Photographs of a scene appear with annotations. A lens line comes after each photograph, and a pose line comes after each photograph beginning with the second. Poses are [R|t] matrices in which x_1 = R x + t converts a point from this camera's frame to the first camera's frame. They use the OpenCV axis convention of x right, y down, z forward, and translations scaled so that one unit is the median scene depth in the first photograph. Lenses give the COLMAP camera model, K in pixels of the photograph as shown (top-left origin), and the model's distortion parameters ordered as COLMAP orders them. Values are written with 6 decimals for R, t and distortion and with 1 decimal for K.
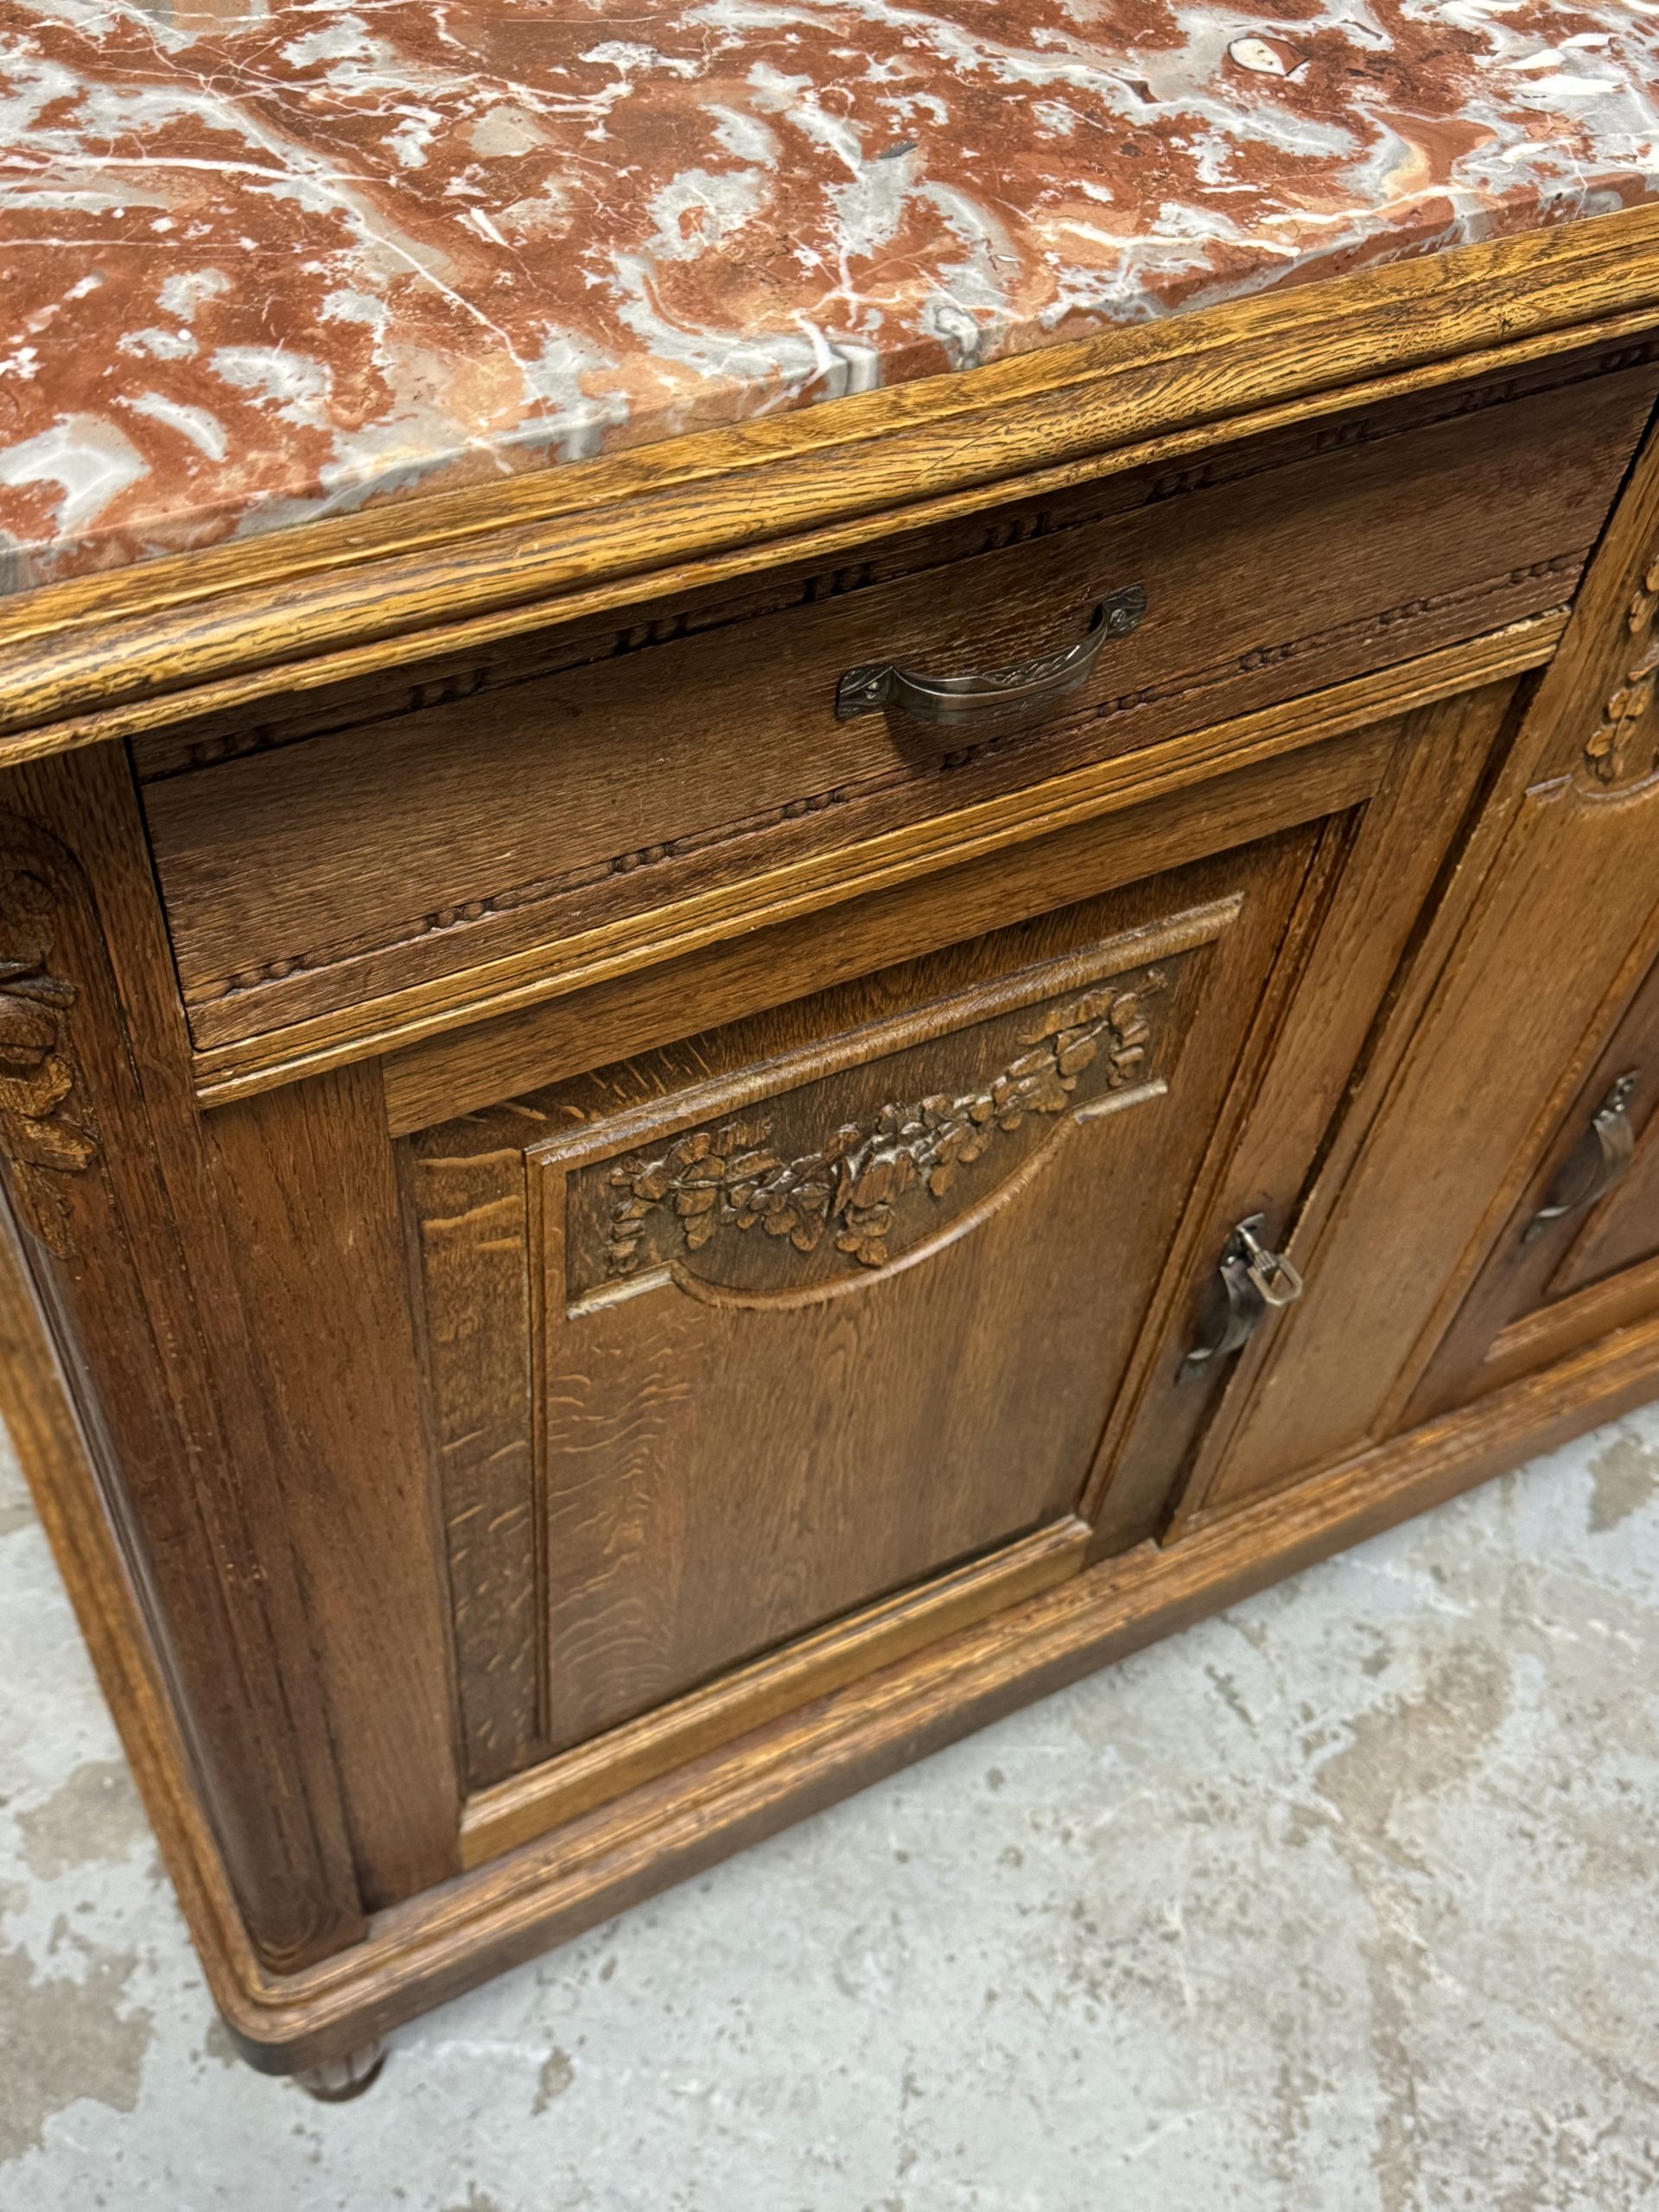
lens RADIAL K [[2188.6, 0, 822.7], [0, 2188.6, 1105.5], [0, 0, 1]] dist [0.164320, -0.381194]
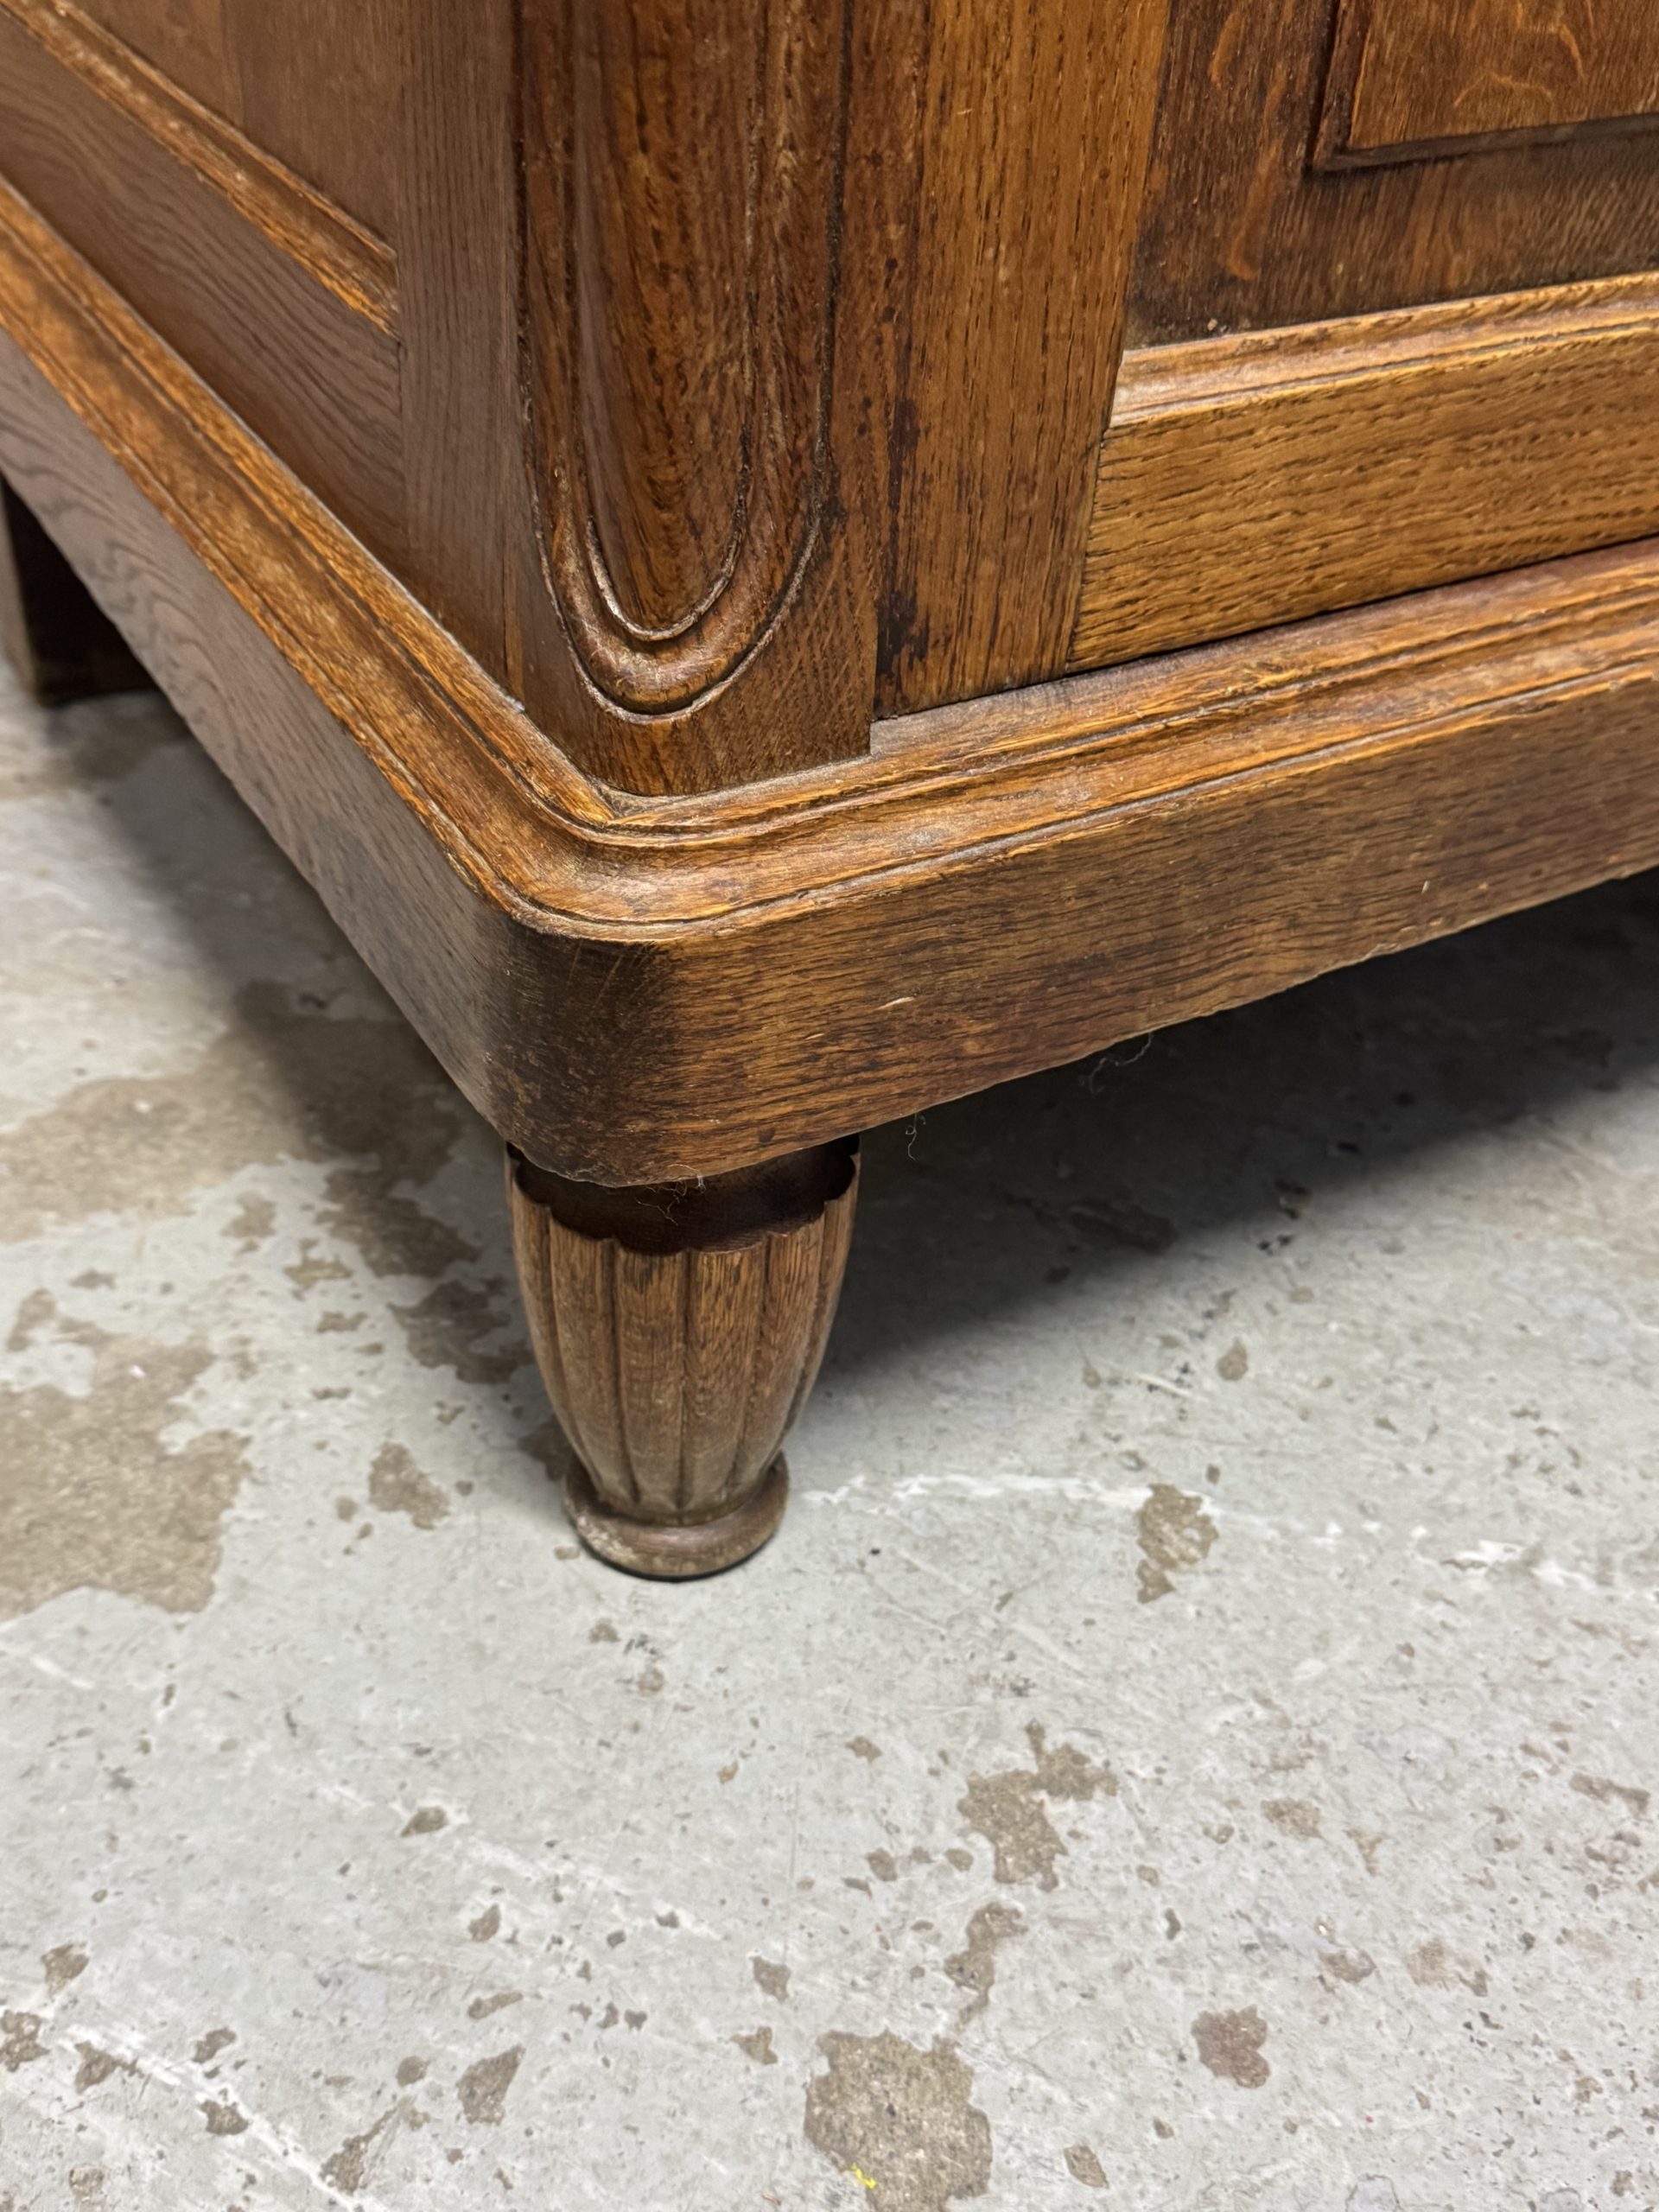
lens RADIAL K [[2201.8, 0, 829.5], [0, 2201.8, 1106.0], [0, 0, 1]] dist [0.182371, -0.450386]
pose [[0.998731, -0.048793, 0.012475, -0.311234], [0.050341, 0.974370, -0.219248, 0.736827], [-0.001457, 0.219598, 0.975589, 0.919687]]
